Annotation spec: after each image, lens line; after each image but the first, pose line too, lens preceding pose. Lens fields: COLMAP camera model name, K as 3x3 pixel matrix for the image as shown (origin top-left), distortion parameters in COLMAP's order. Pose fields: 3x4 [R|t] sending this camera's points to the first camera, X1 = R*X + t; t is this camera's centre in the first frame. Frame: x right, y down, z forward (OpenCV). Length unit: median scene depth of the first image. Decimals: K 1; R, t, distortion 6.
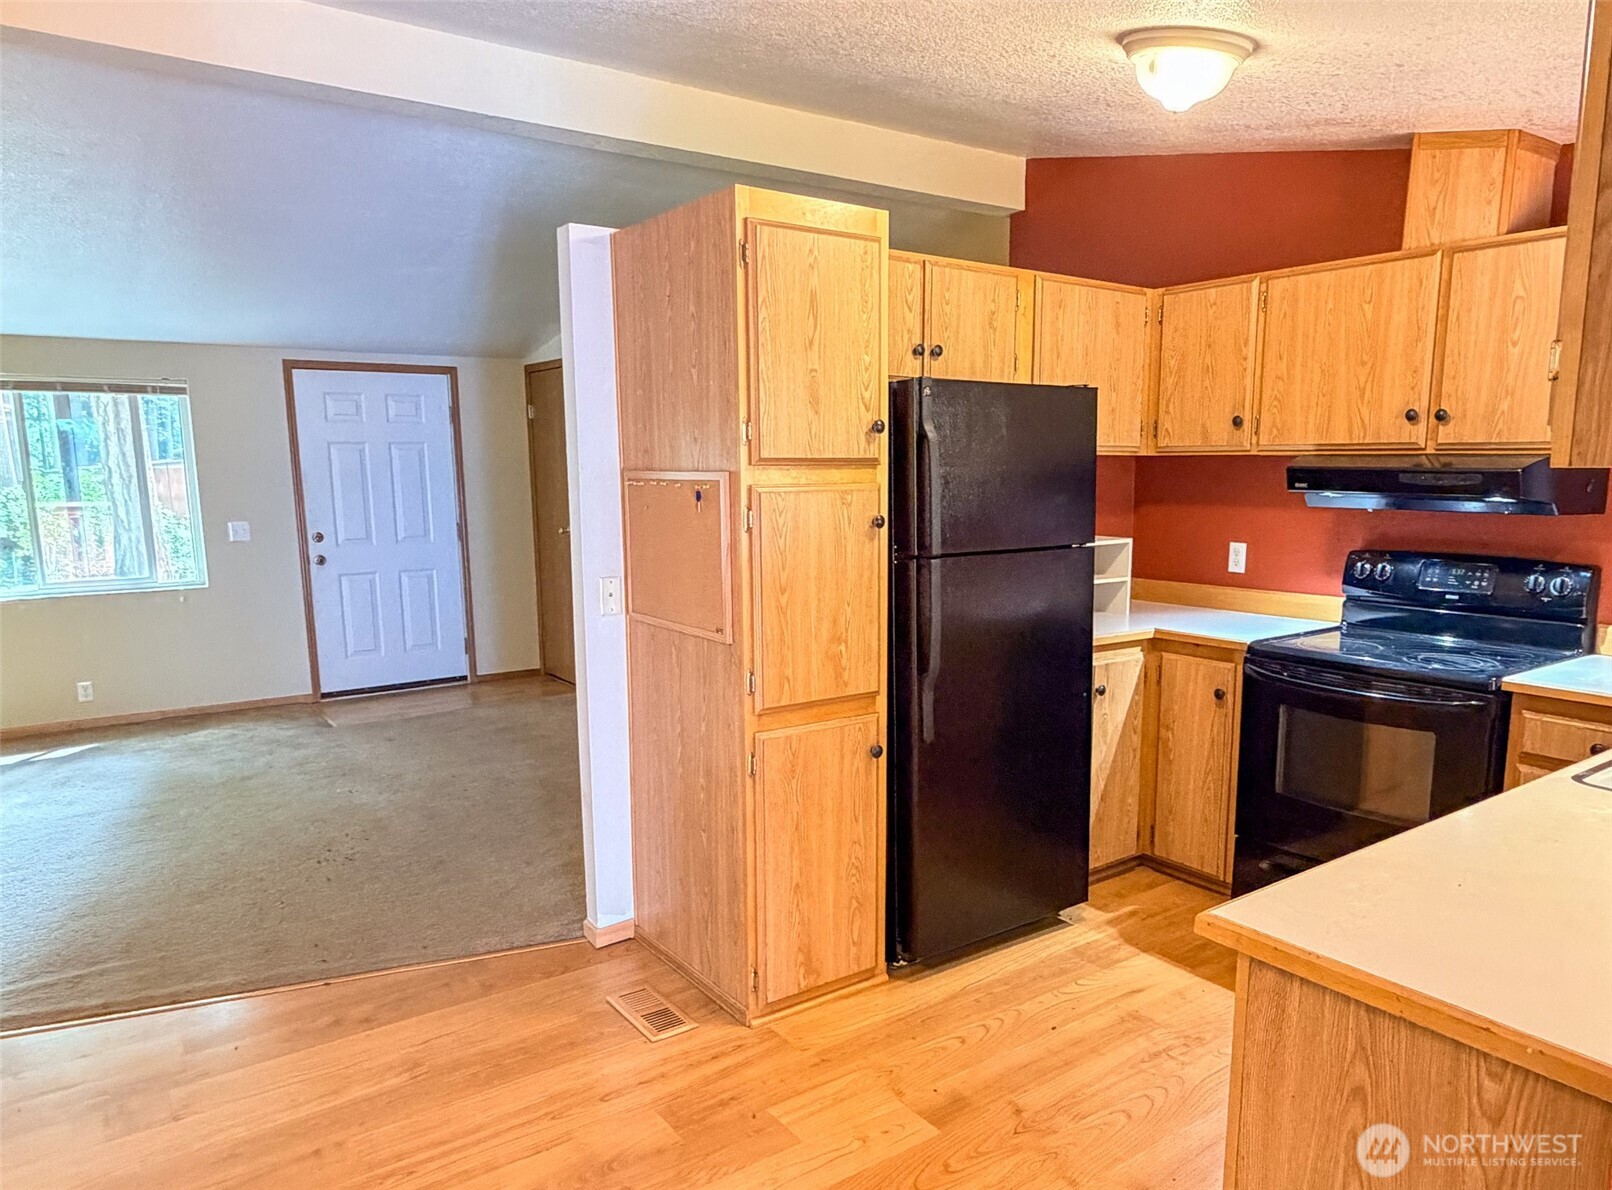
lens RADIAL K [[1090.4, 0, 847.1], [0, 1090.4, 645.8], [0, 0, 1]] dist [0.008886, 0.002295]
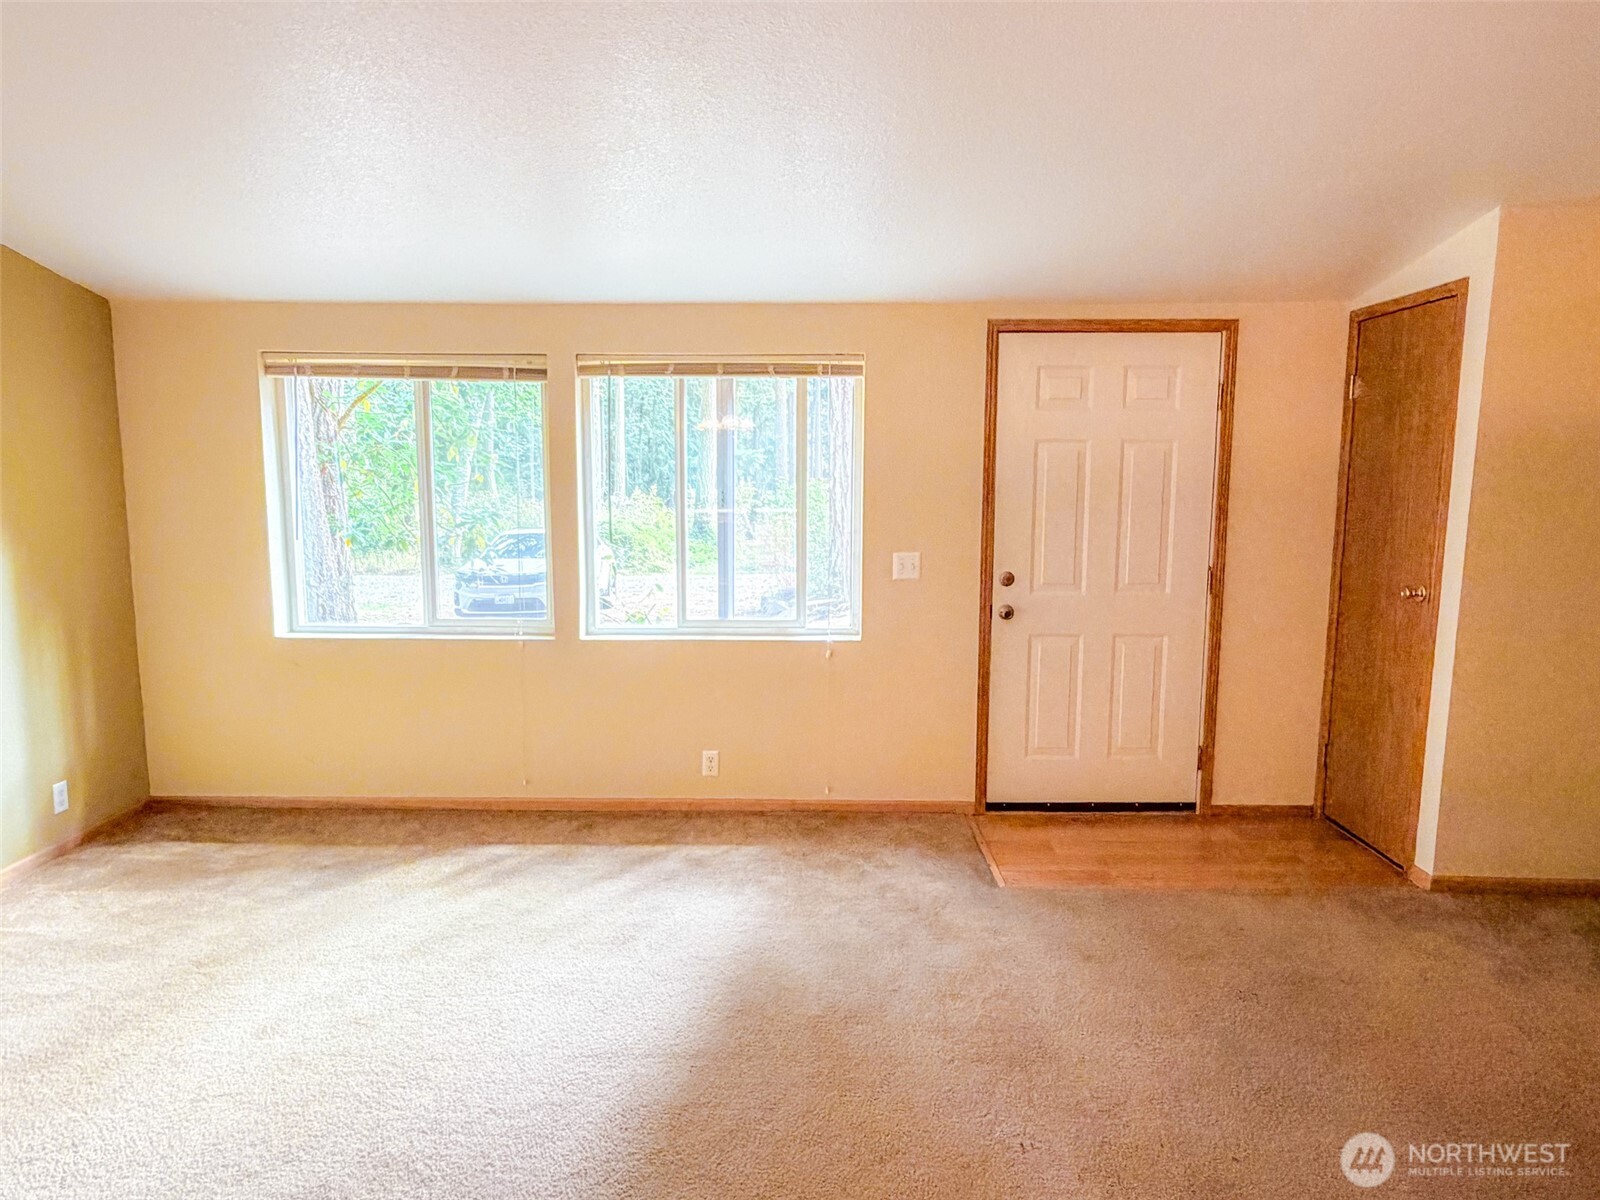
lens RADIAL K [[1011.9, 0, 803.5], [0, 1011.9, 607.0], [0, 0, 1]] dist [0.000906, 0.000817]
pose [[0.802271, 0.085632, -0.590786, -0.220447], [-0.108018, 0.994146, -0.002589, -0.069364], [0.587106, 0.065893, 0.806824, 0.435238]]
